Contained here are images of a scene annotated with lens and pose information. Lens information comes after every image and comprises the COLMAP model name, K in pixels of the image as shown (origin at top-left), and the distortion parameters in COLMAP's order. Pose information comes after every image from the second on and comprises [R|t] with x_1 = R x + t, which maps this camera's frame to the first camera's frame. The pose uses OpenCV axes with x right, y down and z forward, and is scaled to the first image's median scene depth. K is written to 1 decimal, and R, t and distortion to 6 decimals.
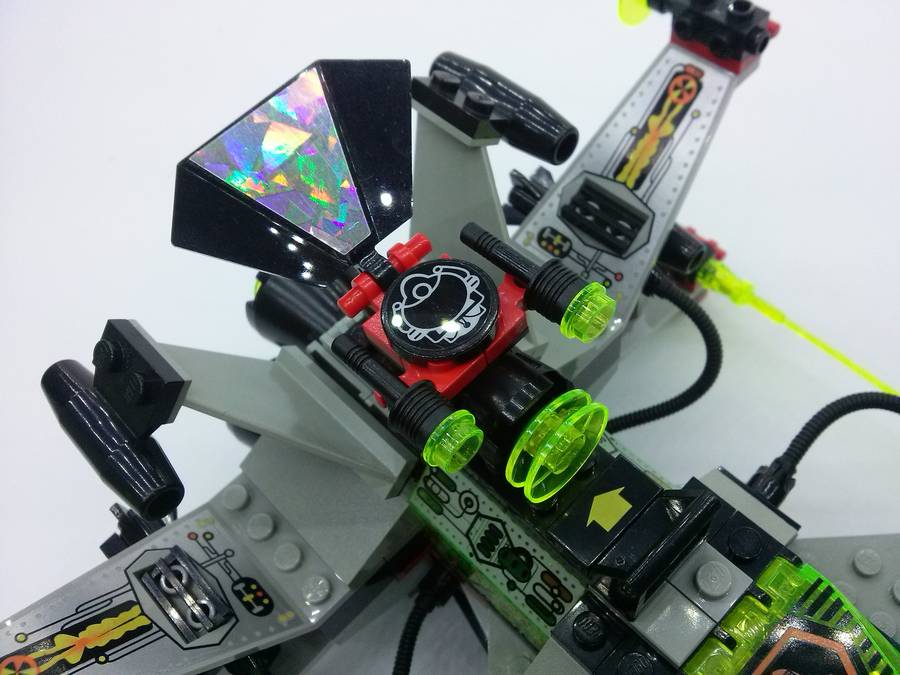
lens RADIAL K [[843.8, 0, 454.4], [0, 843.8, 335.8], [0, 0, 1]] dist [0.117414, -0.301252]
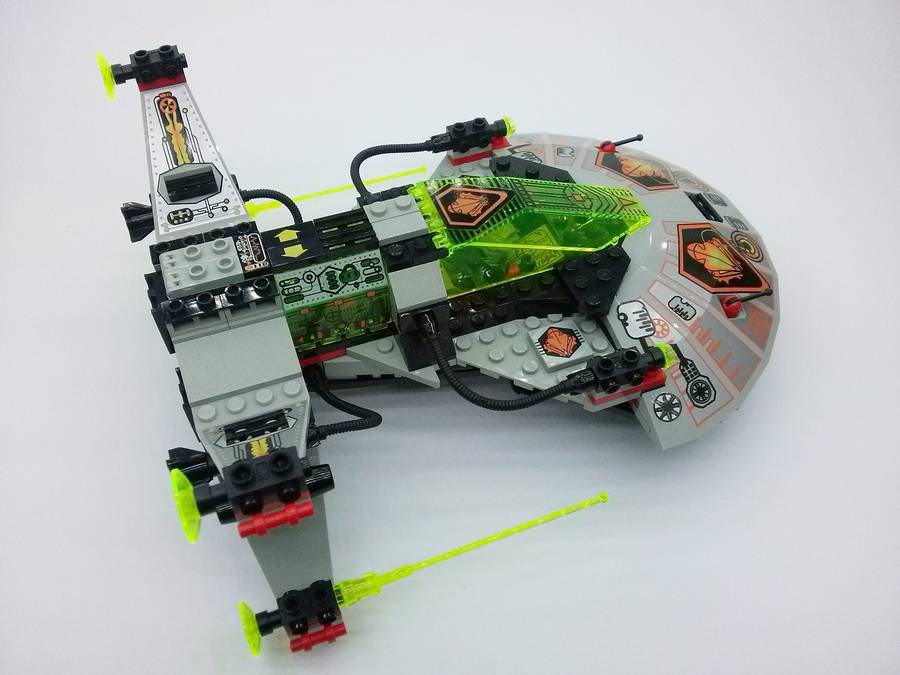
lens RADIAL K [[833.5, 0, 450.0], [0, 833.5, 337.5], [0, 0, 1]] dist [0.091654, -0.296830]
pose [[0.394715, -0.621724, 0.676505, -1.100712], [0.749213, 0.644005, 0.154719, 0.213388], [-0.531866, 0.445776, 0.720002, -0.394180]]
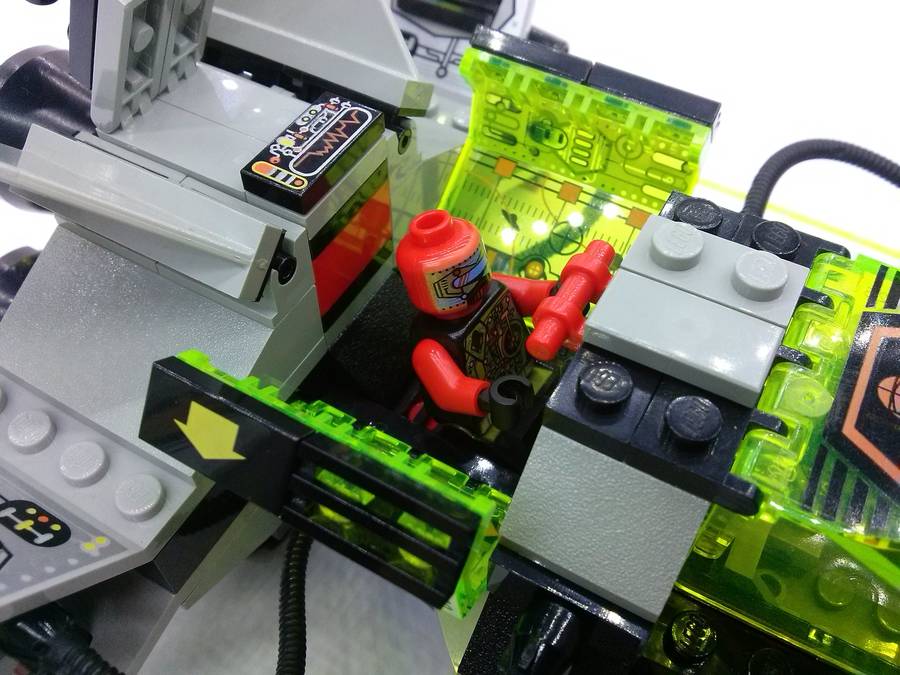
lens RADIAL K [[833.5, 0, 450.0], [0, 833.5, 337.5], [0, 0, 1]] dist [0.091654, -0.296830]
pose [[0.951161, -0.144821, 0.272618, -0.098941], [0.174666, 0.980646, -0.088464, 0.281726], [-0.254530, 0.131760, 0.958047, 0.351373]]
